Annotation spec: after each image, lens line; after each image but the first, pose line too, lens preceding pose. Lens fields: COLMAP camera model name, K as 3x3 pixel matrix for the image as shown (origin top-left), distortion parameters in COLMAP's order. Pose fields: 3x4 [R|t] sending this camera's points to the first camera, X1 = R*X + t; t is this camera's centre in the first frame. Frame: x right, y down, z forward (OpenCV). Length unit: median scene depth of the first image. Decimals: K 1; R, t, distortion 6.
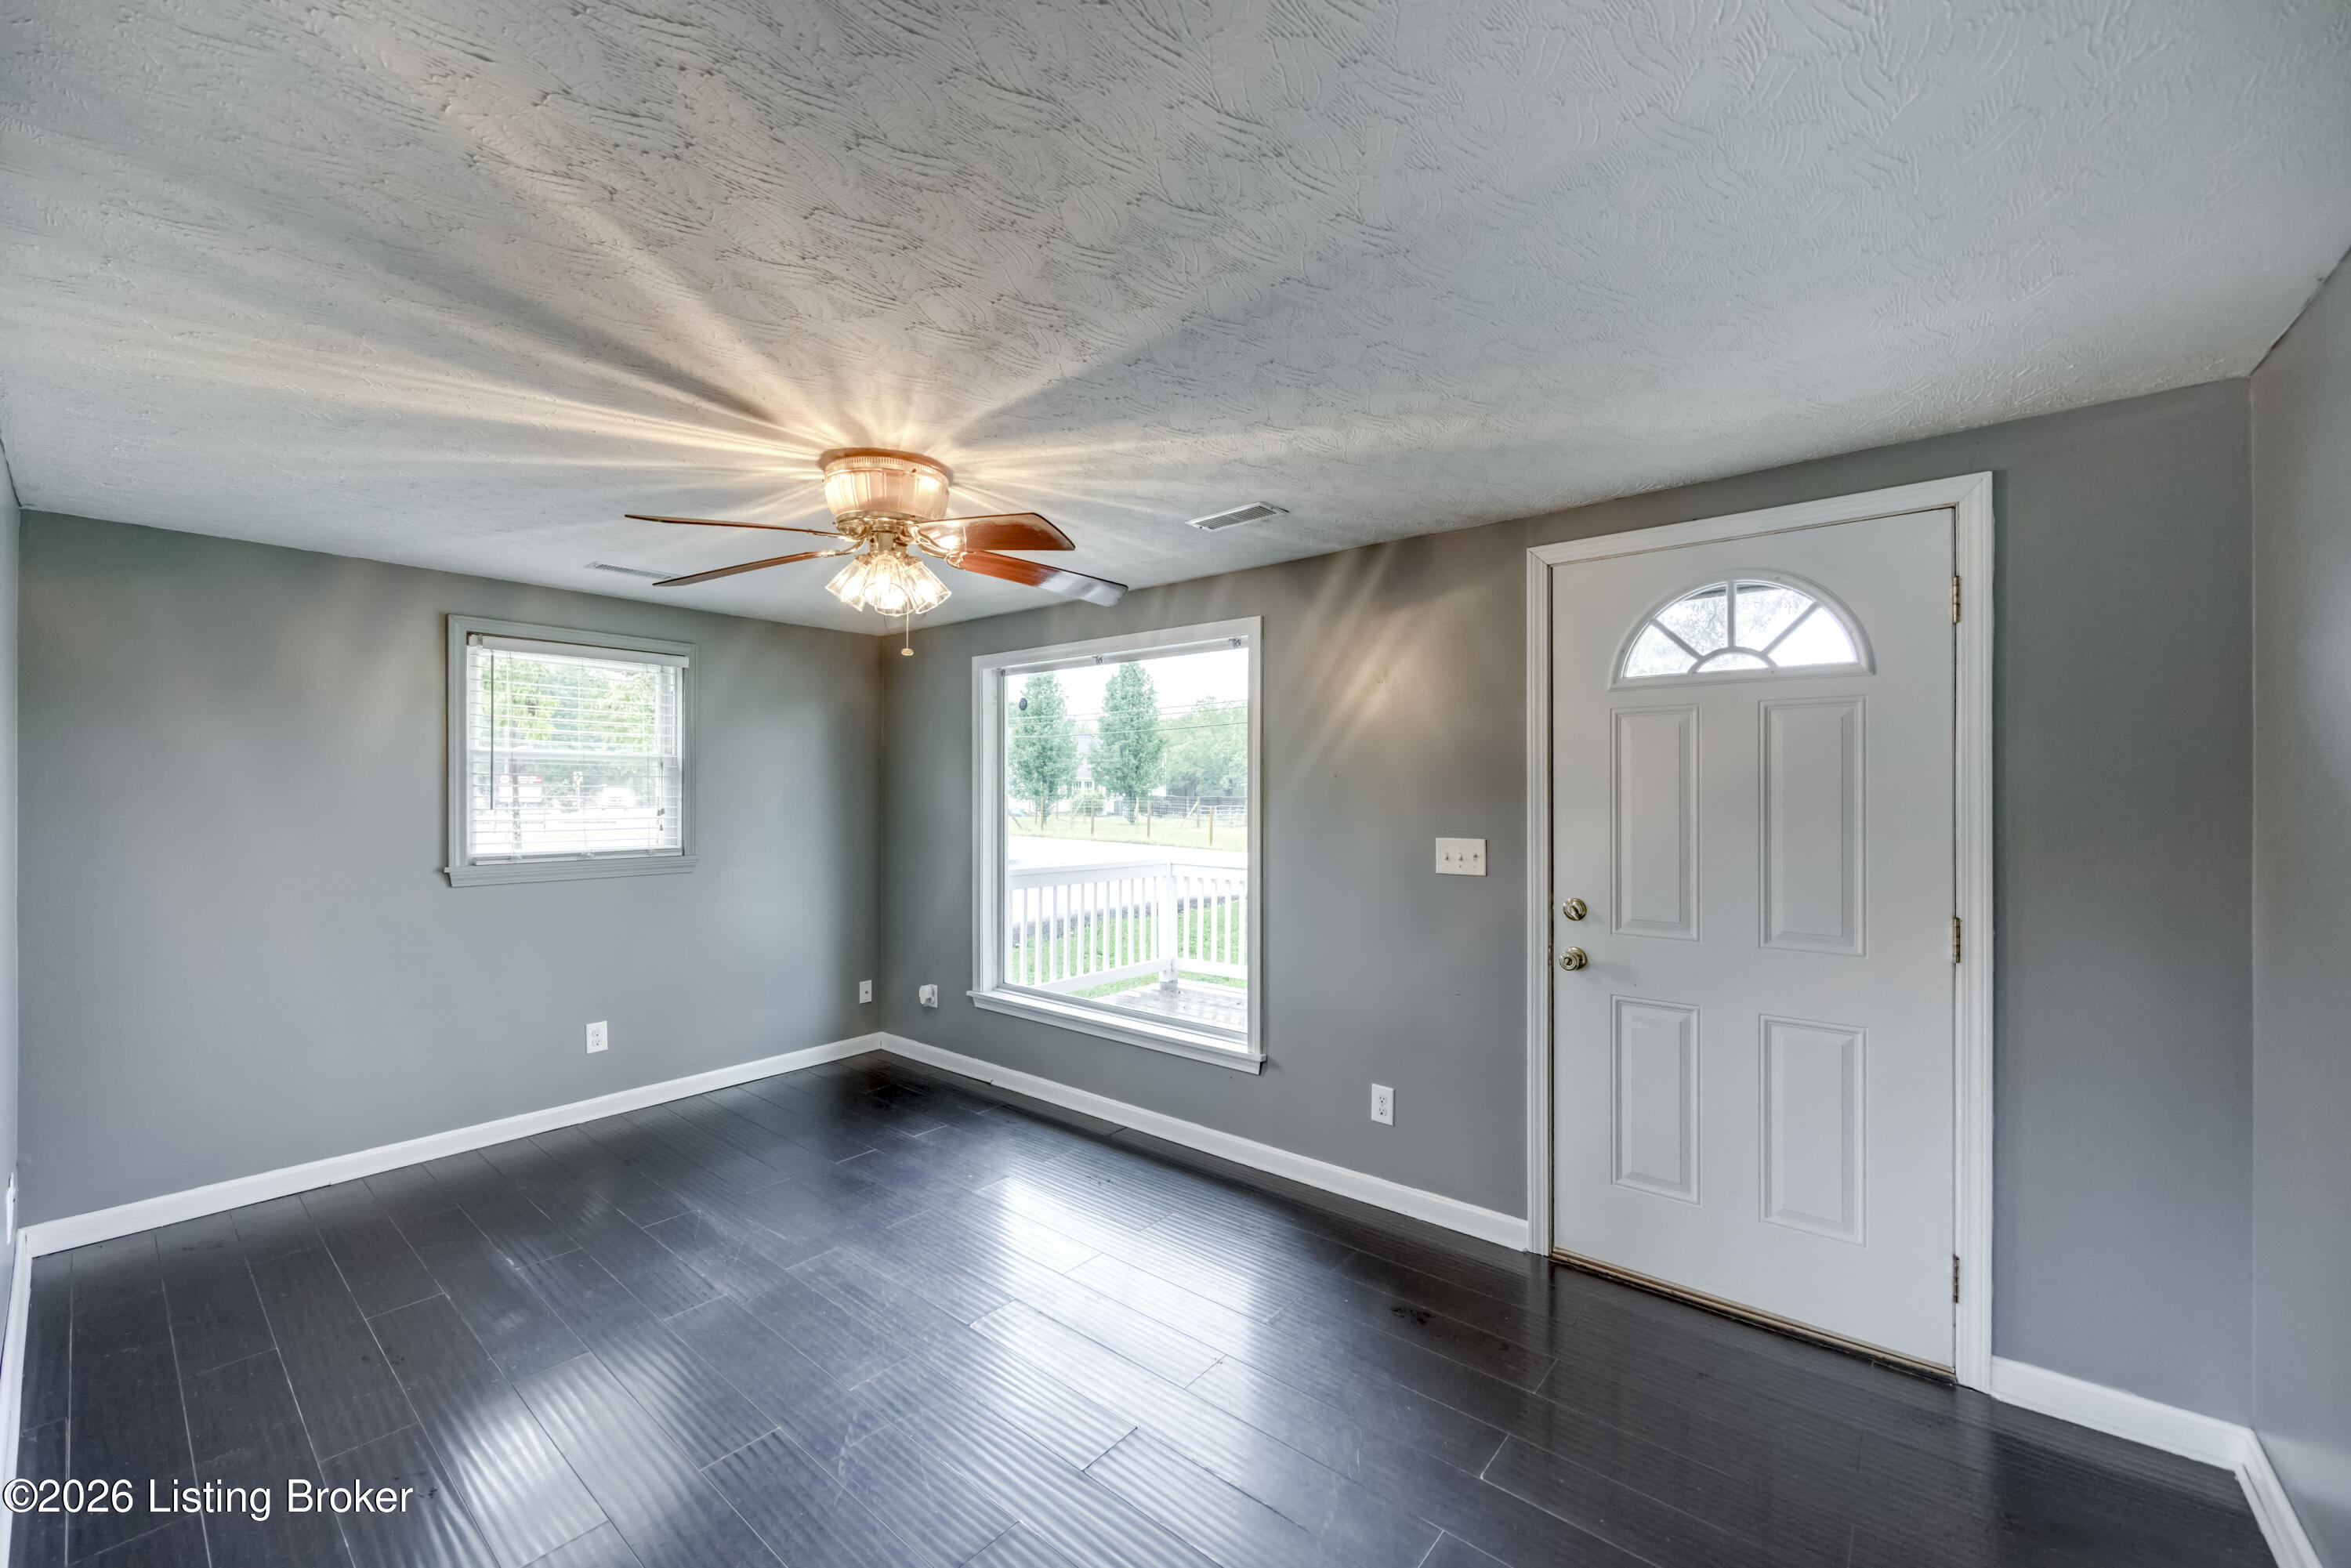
lens RADIAL K [[910.2, 0, 1167.8], [0, 910.2, 782.6], [0, 0, 1]] dist [-0.006979, 0.000594]
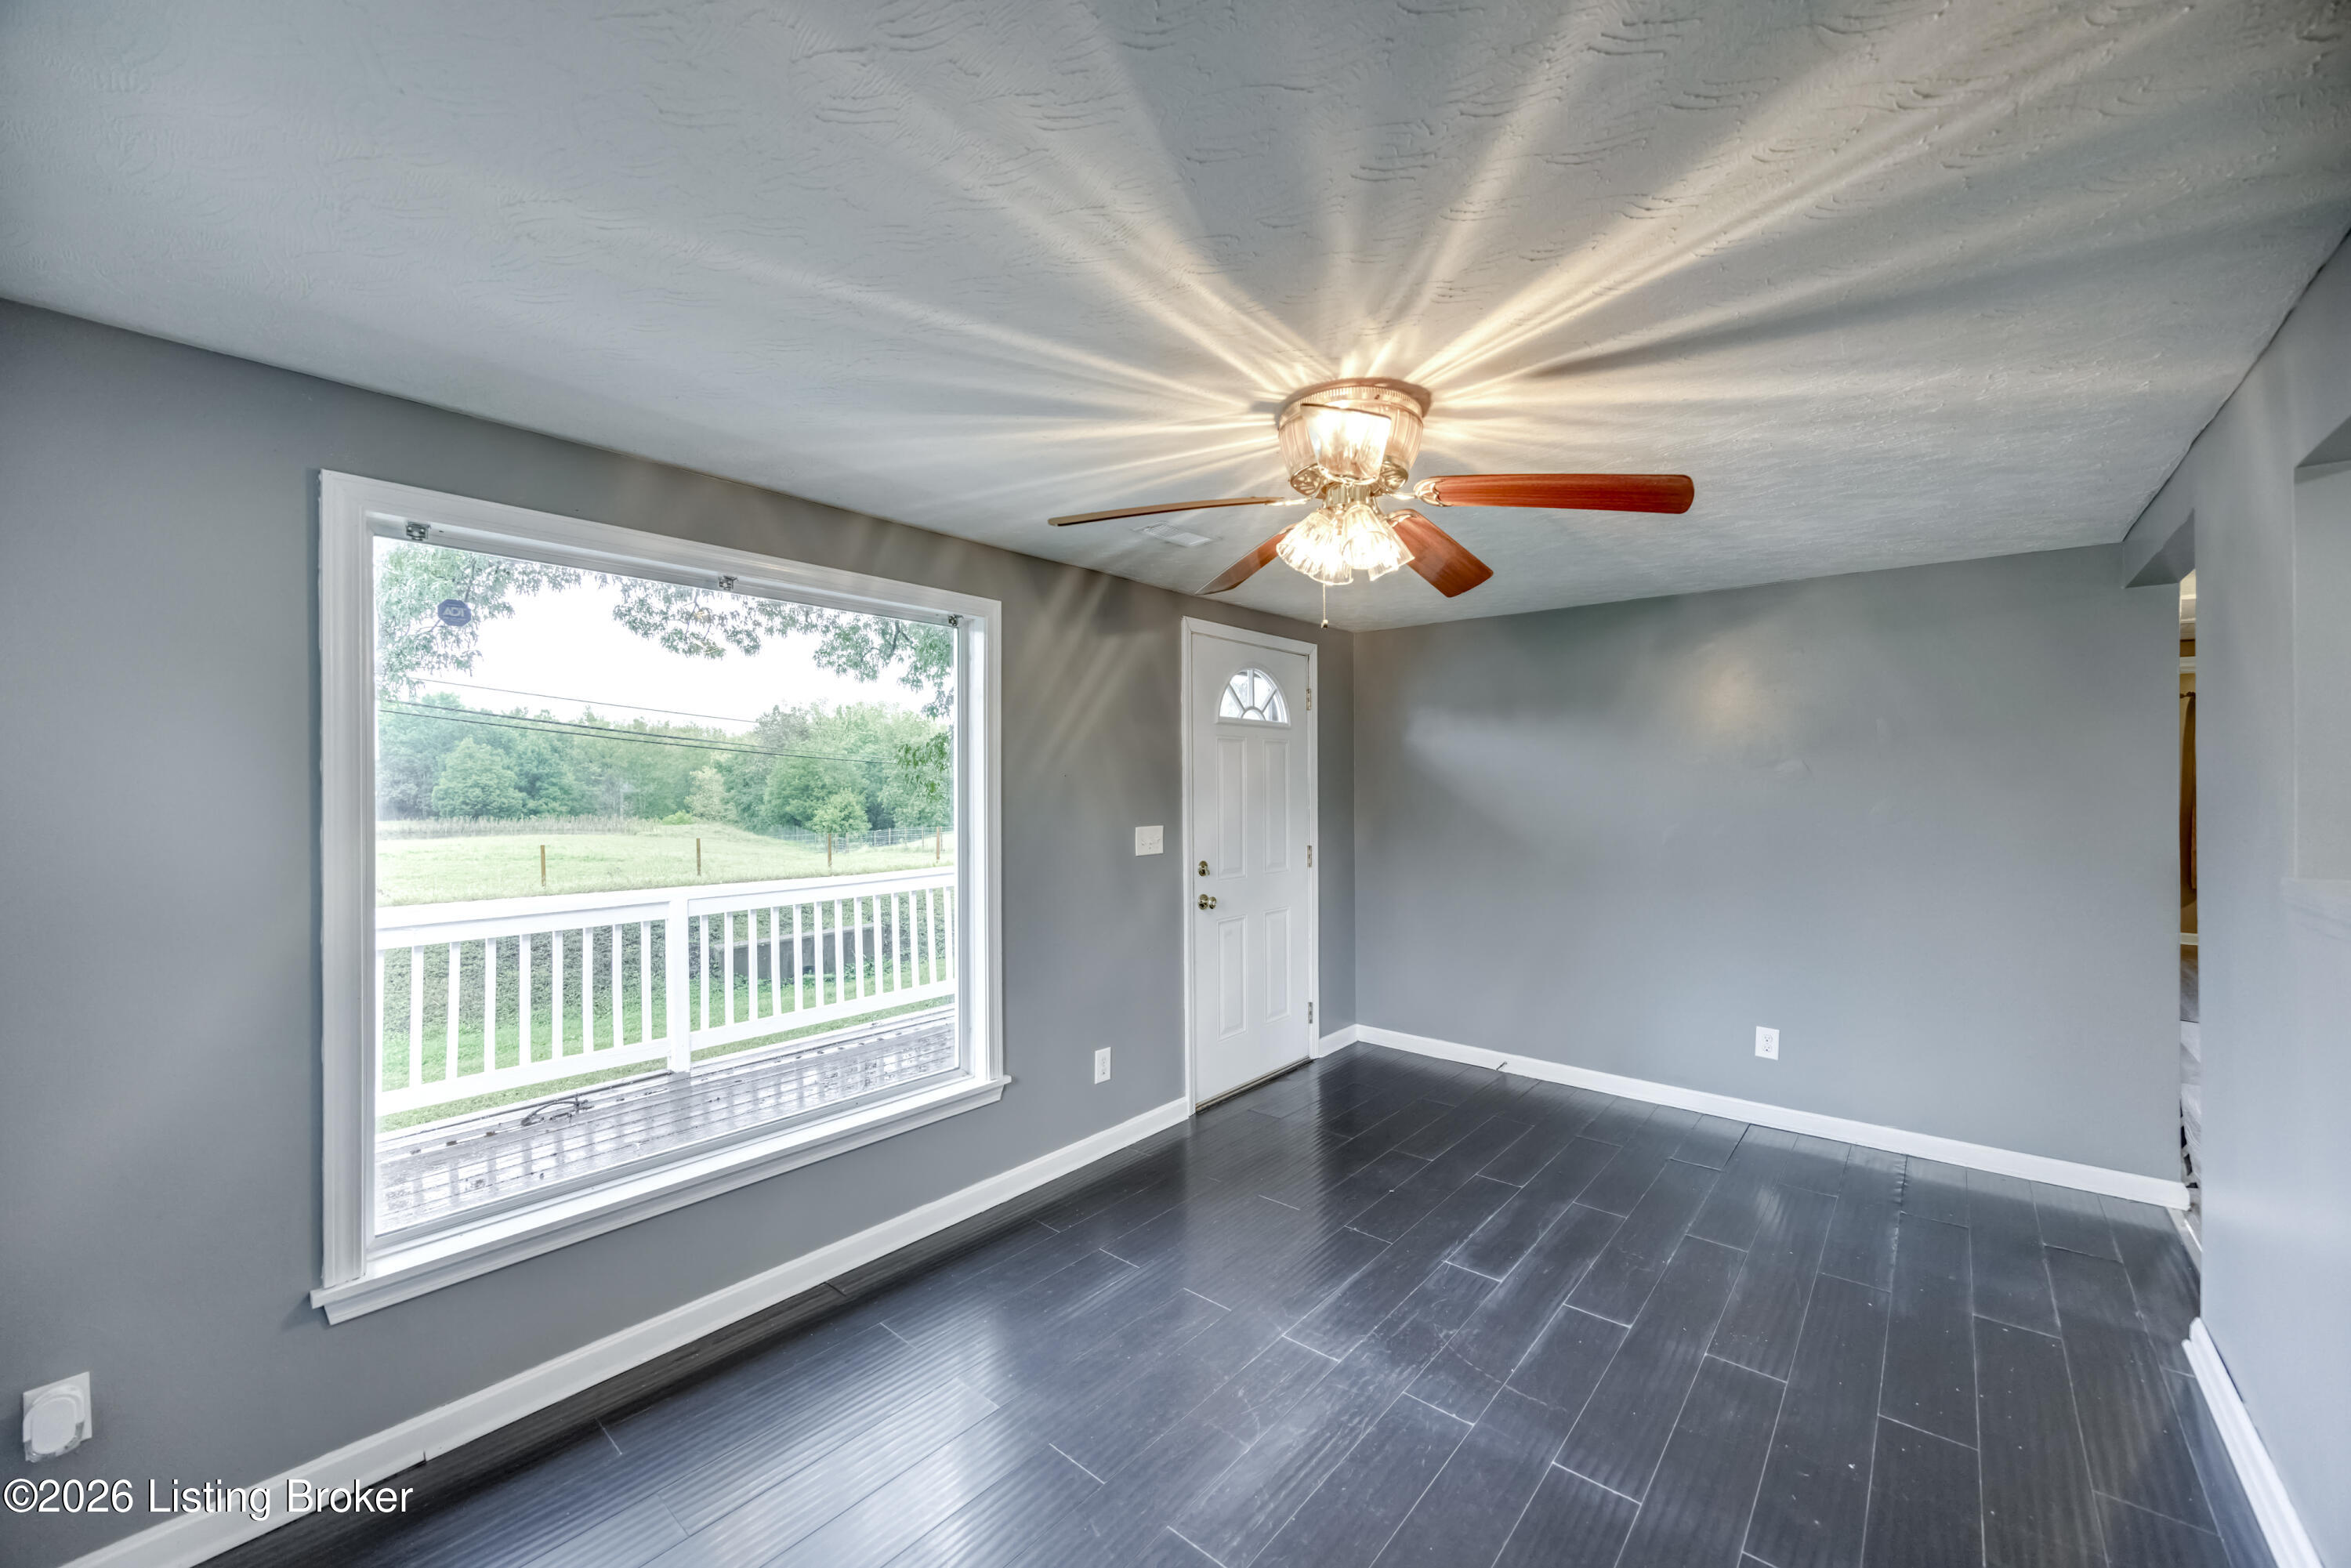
lens RADIAL K [[910.2, 0, 1158.8], [0, 910.2, 781.6], [0, 0, 1]] dist [-0.006979, 0.000594]
pose [[0.017514, 0.004810, 0.999835, -1.066689], [-0.000458, 0.999988, -0.004803, 0.004796], [-0.999847, -0.000374, 0.017516, 1.075077]]
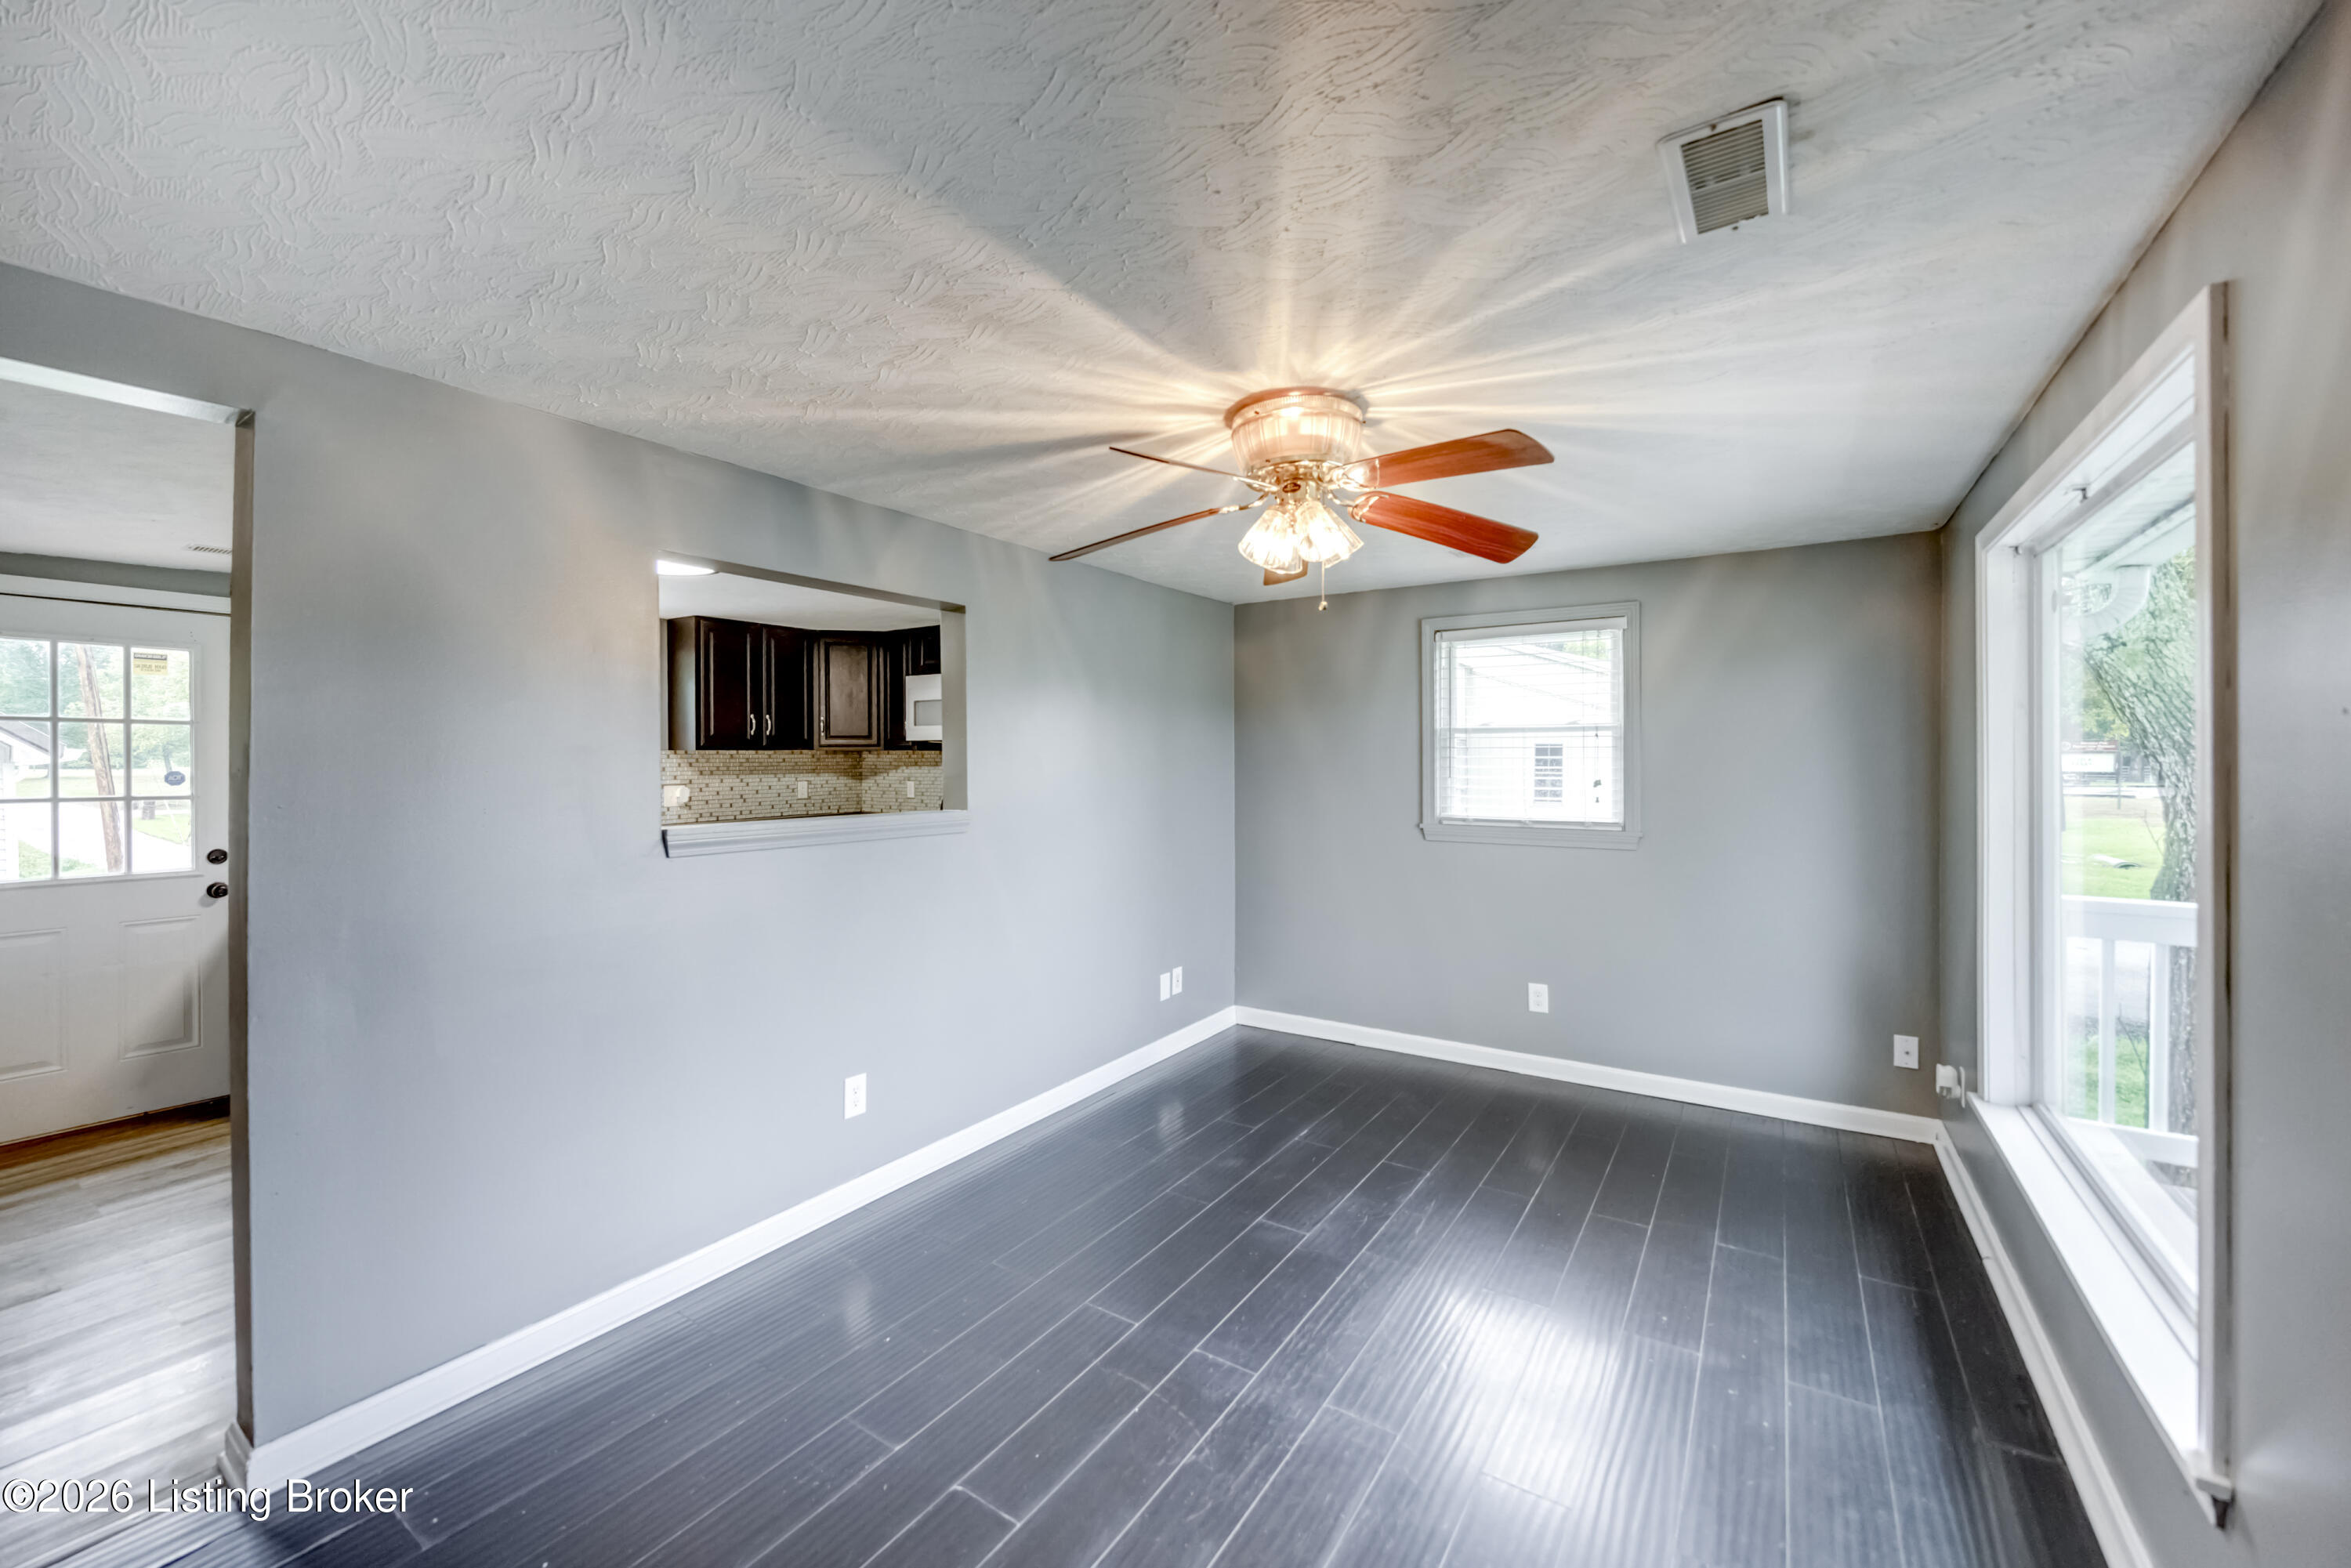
lens RADIAL K [[910.2, 0, 1178.0], [0, 910.2, 766.2], [0, 0, 1]] dist [-0.006979, 0.000594]
pose [[0.124394, 0.003375, -0.992227, 0.542034], [0.012185, 0.999914, 0.004929, 0.005485], [0.992158, -0.012704, 0.124342, 0.706533]]
